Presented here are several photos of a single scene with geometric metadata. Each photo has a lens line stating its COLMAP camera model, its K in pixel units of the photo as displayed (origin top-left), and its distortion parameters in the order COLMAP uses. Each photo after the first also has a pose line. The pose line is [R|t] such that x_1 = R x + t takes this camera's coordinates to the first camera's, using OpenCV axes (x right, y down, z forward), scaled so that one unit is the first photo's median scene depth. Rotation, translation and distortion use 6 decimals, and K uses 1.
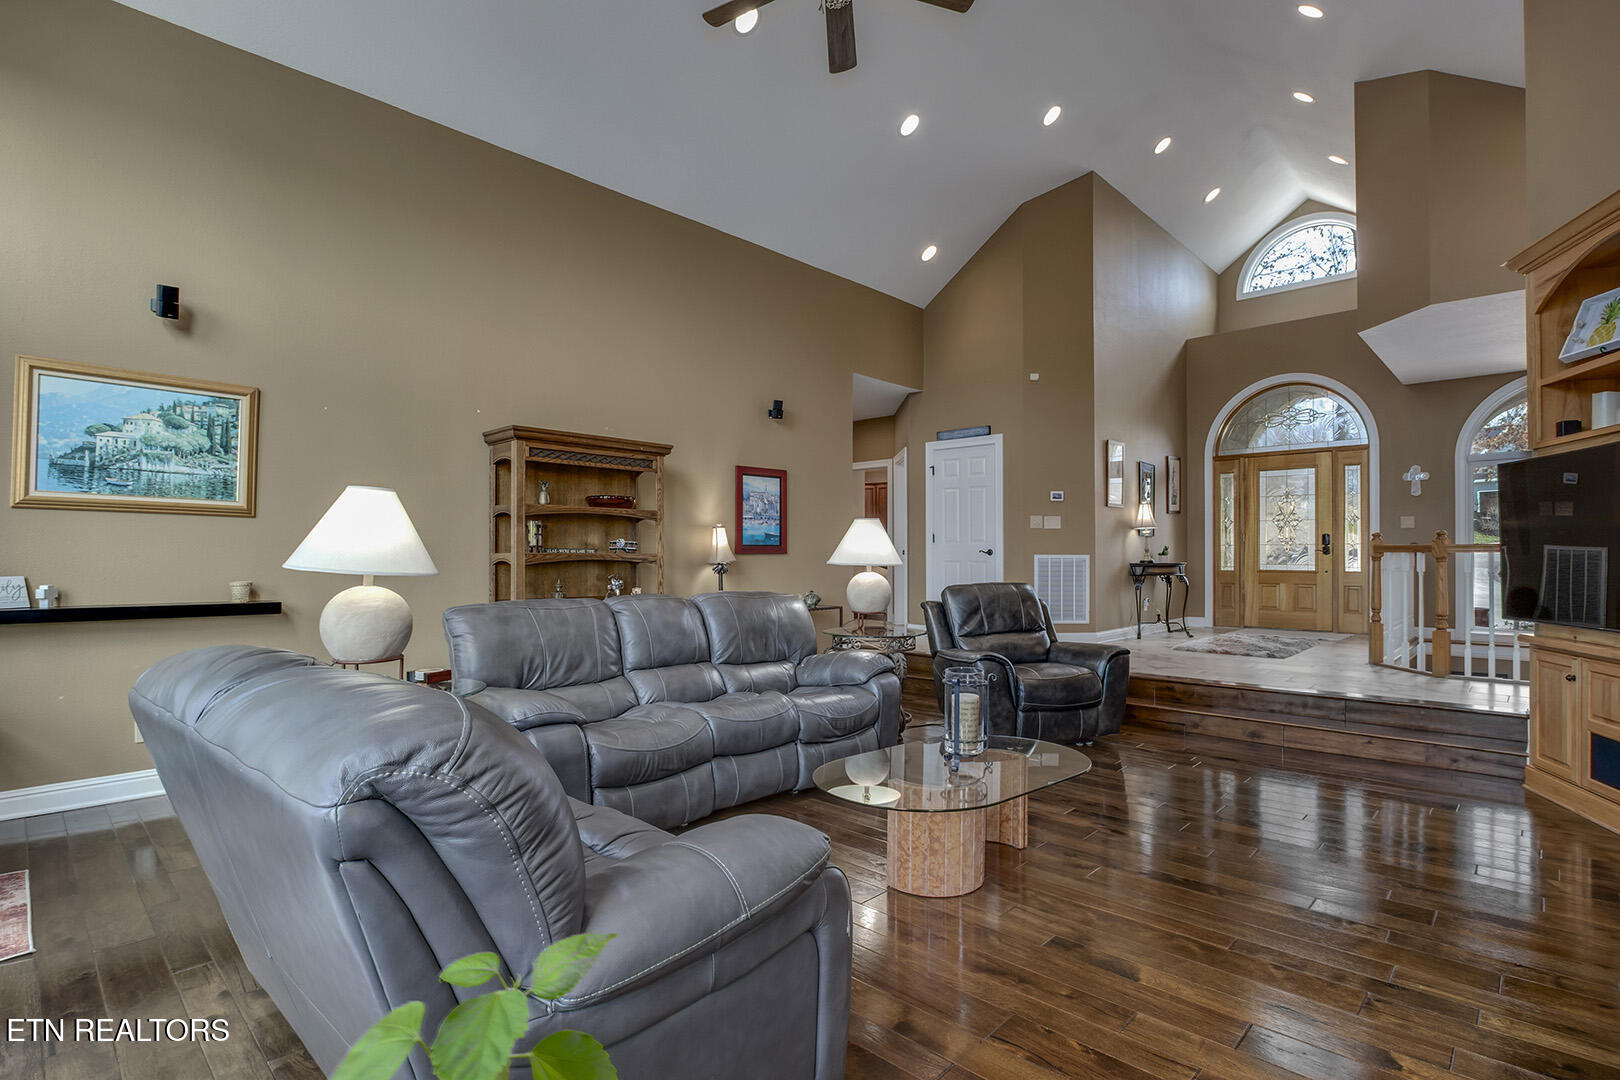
lens RADIAL K [[787.0, 0, 811.3], [0, 787.0, 551.6], [0, 0, 1]] dist [-0.037318, 0.013868]
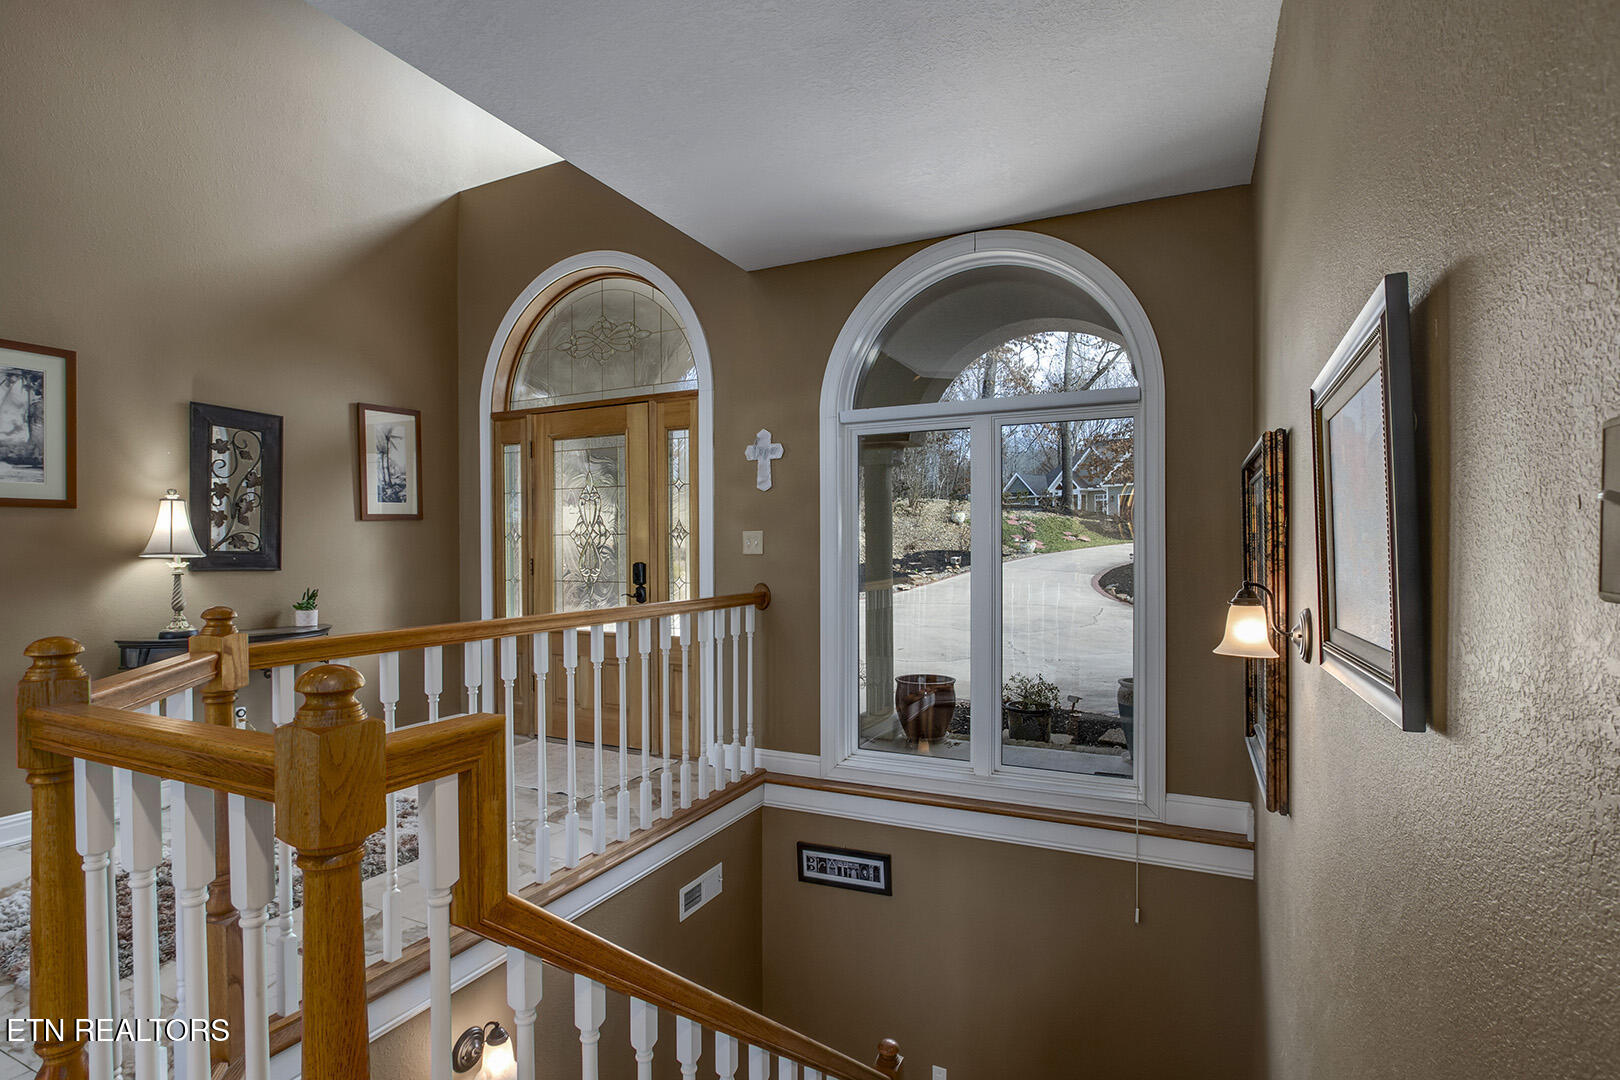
lens RADIAL K [[787.0, 0, 811.3], [0, 787.0, 551.6], [0, 0, 1]] dist [-0.037318, 0.013868]
pose [[0.948702, -0.004326, 0.316143, 0.618500], [0.001996, 0.999968, 0.007694, -0.034446], [-0.316166, -0.006669, 0.948680, 0.477904]]
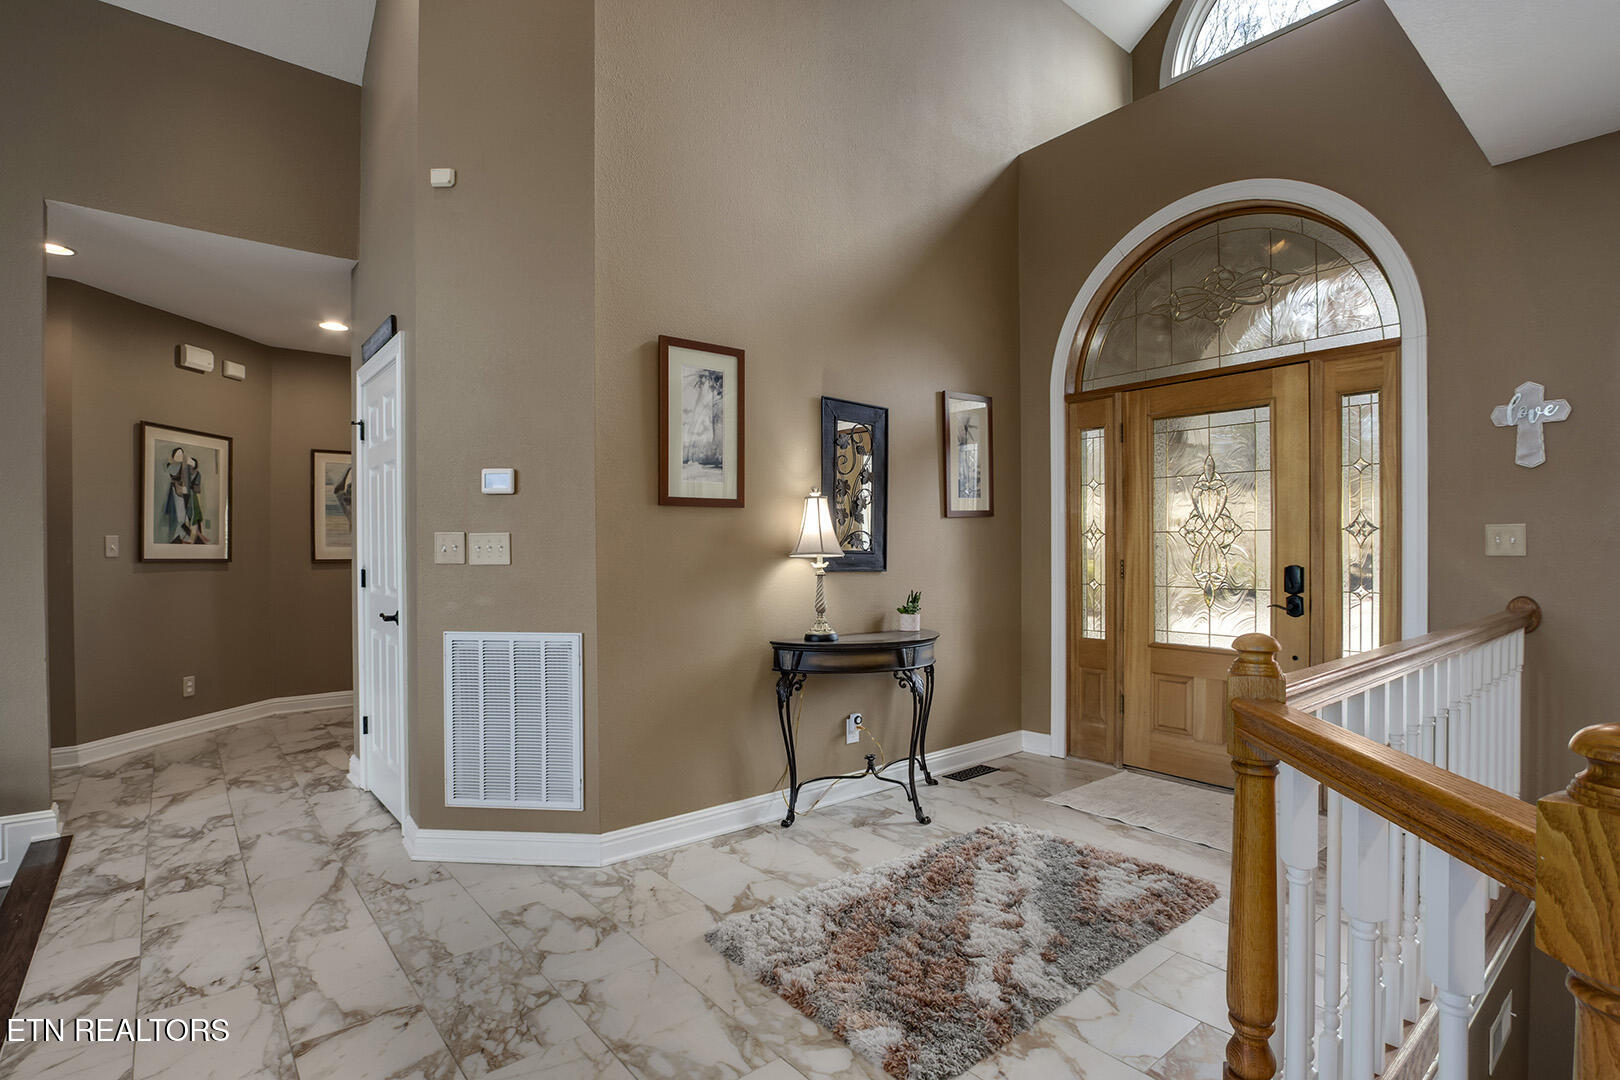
lens RADIAL K [[787.0, 0, 811.3], [0, 787.0, 551.6], [0, 0, 1]] dist [-0.037318, 0.013868]
pose [[0.993771, -0.002502, -0.111413, 0.464800], [0.003265, 0.999972, 0.006675, -0.034423], [0.111393, -0.006997, 0.993752, 0.576286]]
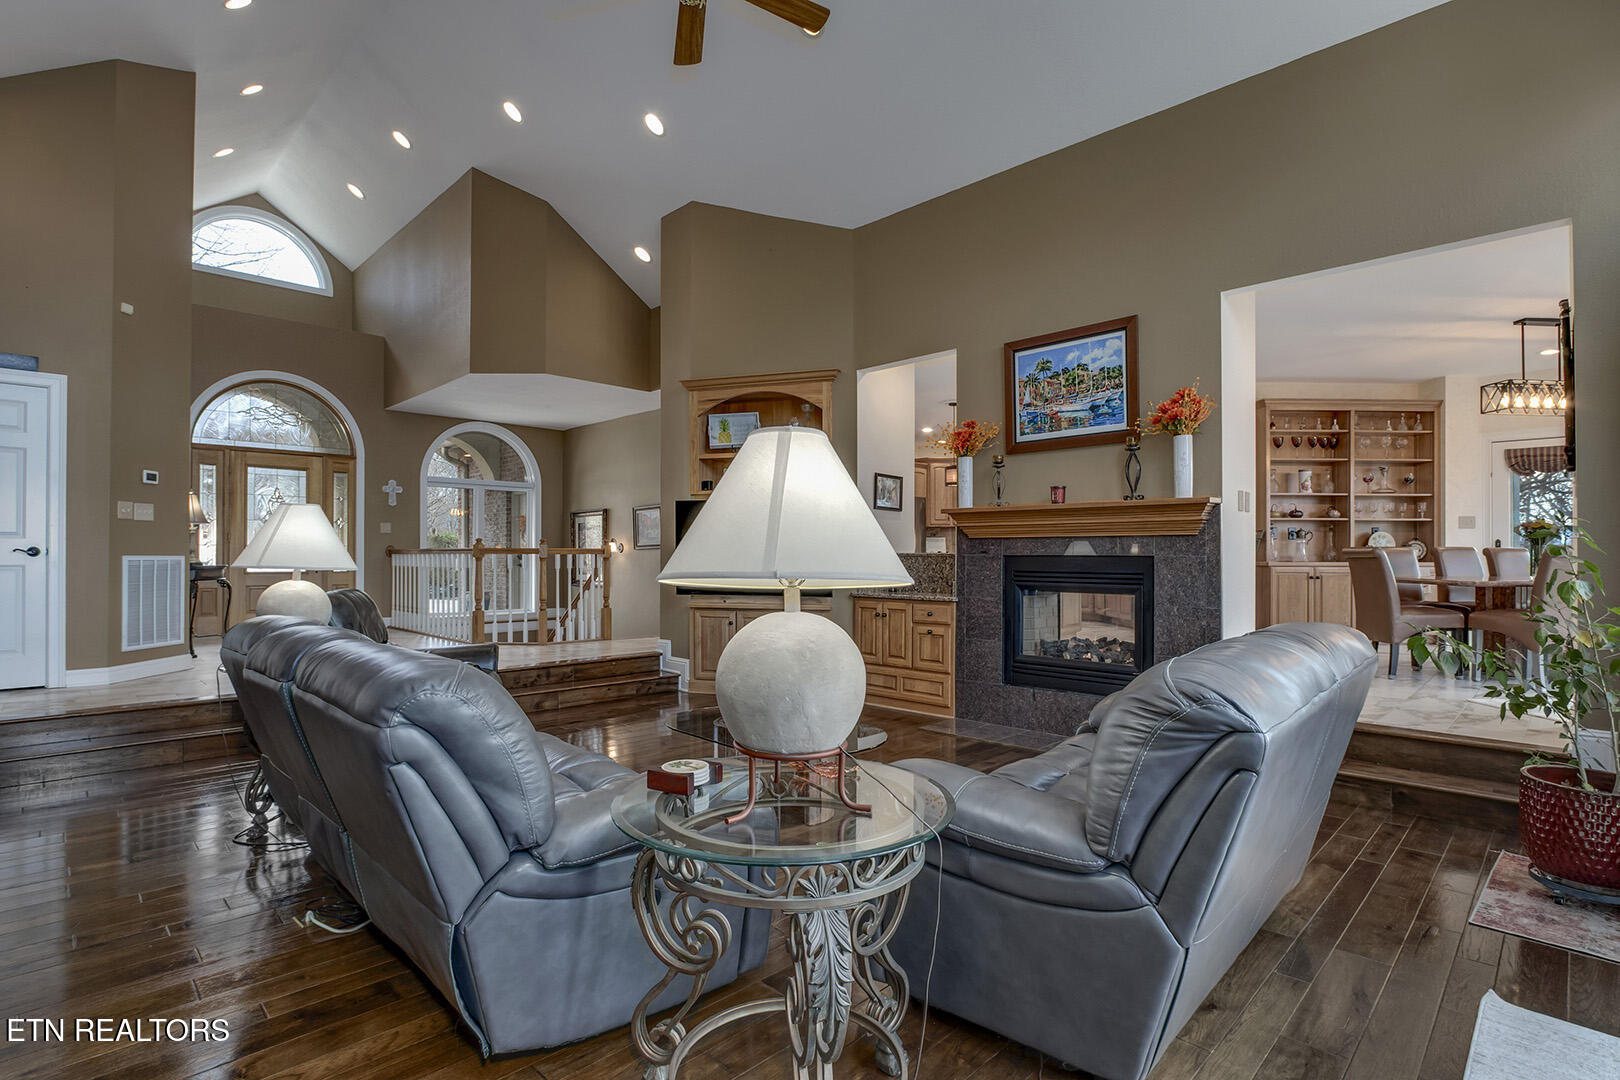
lens RADIAL K [[787.0, 0, 811.3], [0, 787.0, 551.6], [0, 0, 1]] dist [-0.037318, 0.013868]
pose [[0.018411, 0.005779, 0.999814, -0.372275], [-0.004680, 0.999973, -0.005694, 0.001186], [-0.999820, -0.004574, 0.018437, 0.324851]]
